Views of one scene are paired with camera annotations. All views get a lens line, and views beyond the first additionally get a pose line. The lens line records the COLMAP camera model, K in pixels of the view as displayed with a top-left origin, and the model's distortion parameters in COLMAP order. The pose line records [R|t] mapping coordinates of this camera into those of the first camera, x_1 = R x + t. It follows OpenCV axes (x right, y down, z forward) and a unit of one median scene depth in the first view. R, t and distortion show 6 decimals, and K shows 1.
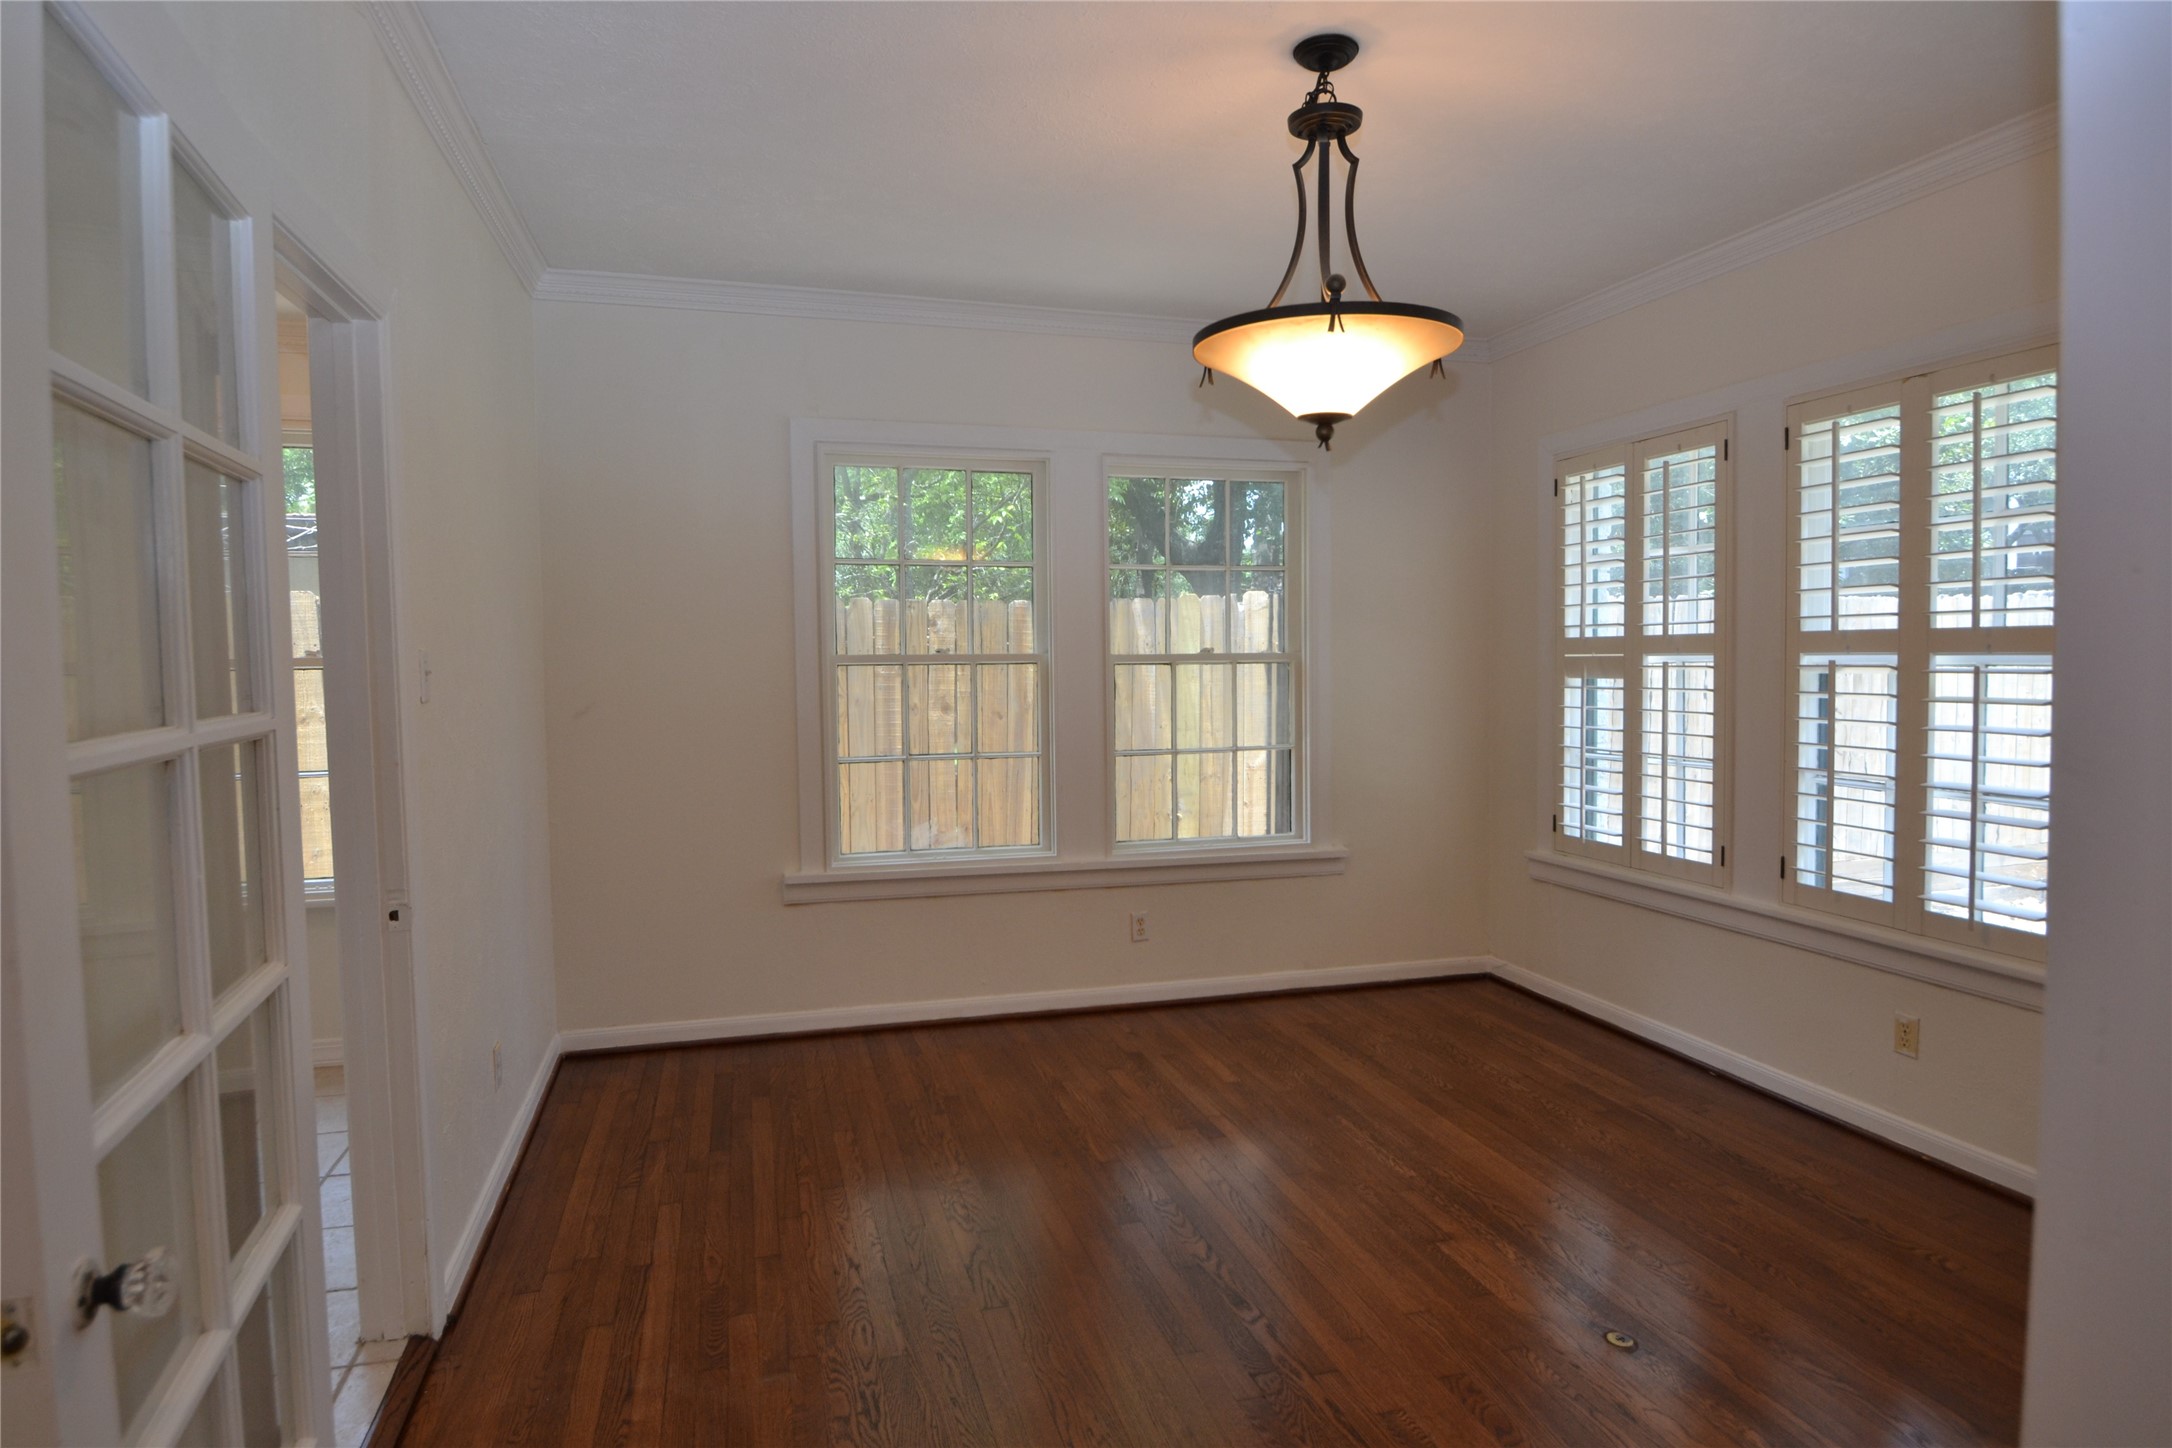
lens RADIAL K [[1192.0, 0, 1050.9], [0, 1192.0, 716.3], [0, 0, 1]] dist [-0.003054, -0.002211]
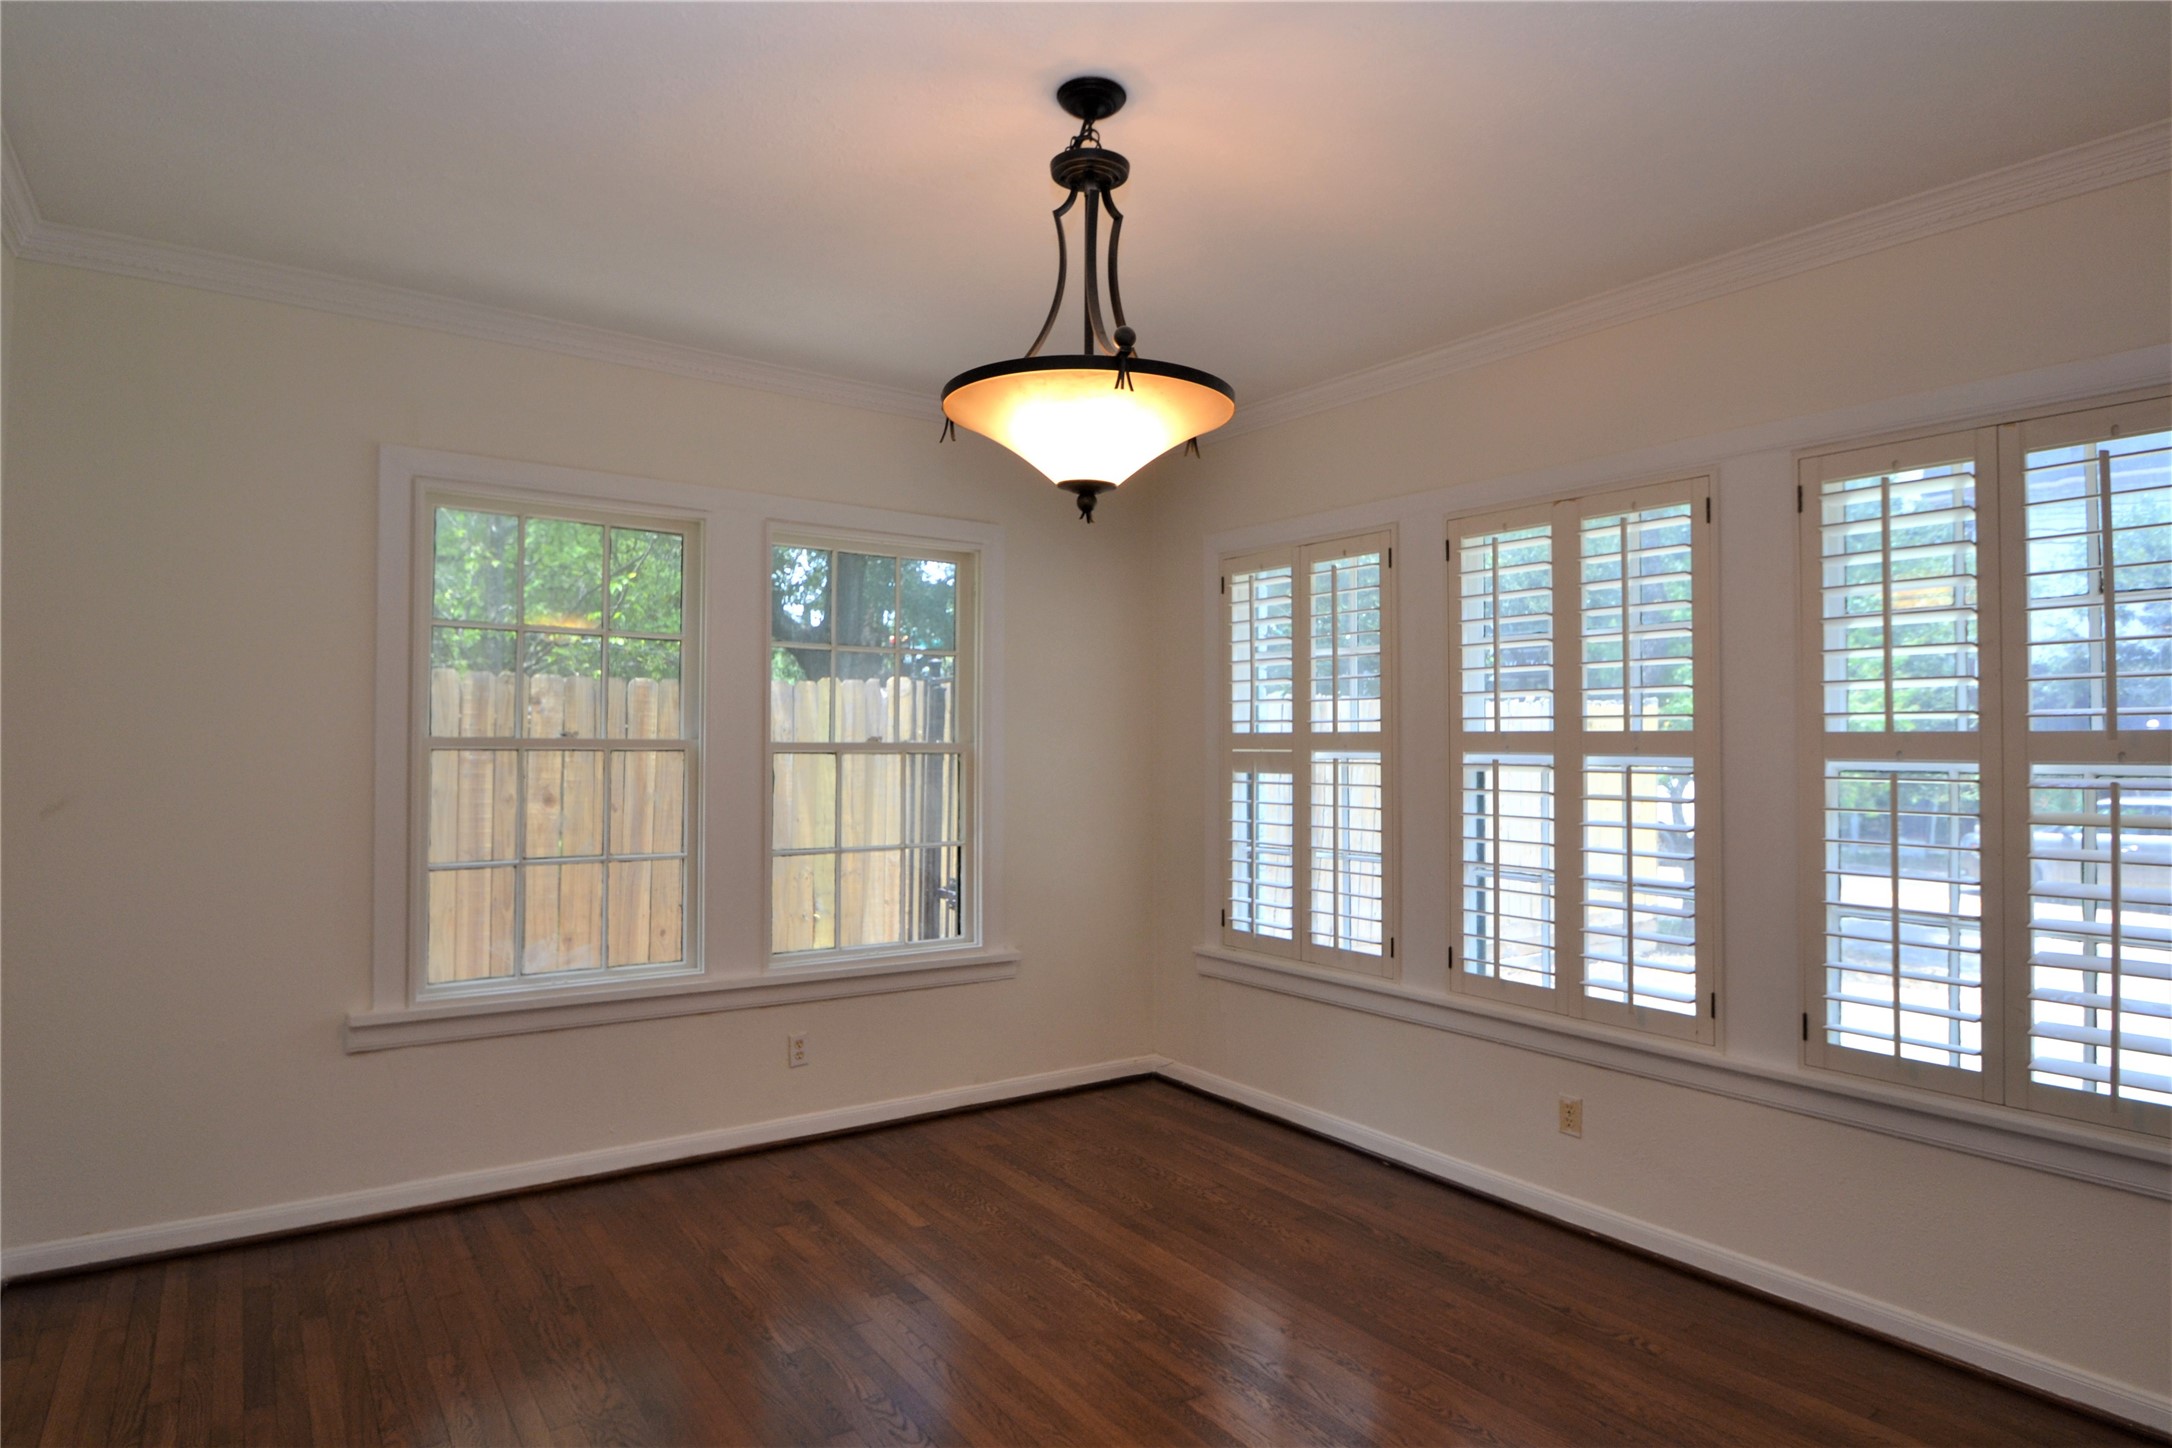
lens RADIAL K [[1214.3, 0, 1068.5], [0, 1214.3, 718.0], [0, 0, 1]] dist [-0.003016, -0.013890]
pose [[0.943457, 0.023170, 0.330685, -0.052288], [0.000719, 0.997409, -0.071937, -0.005454], [-0.331495, 0.068108, 0.940996, 0.091500]]
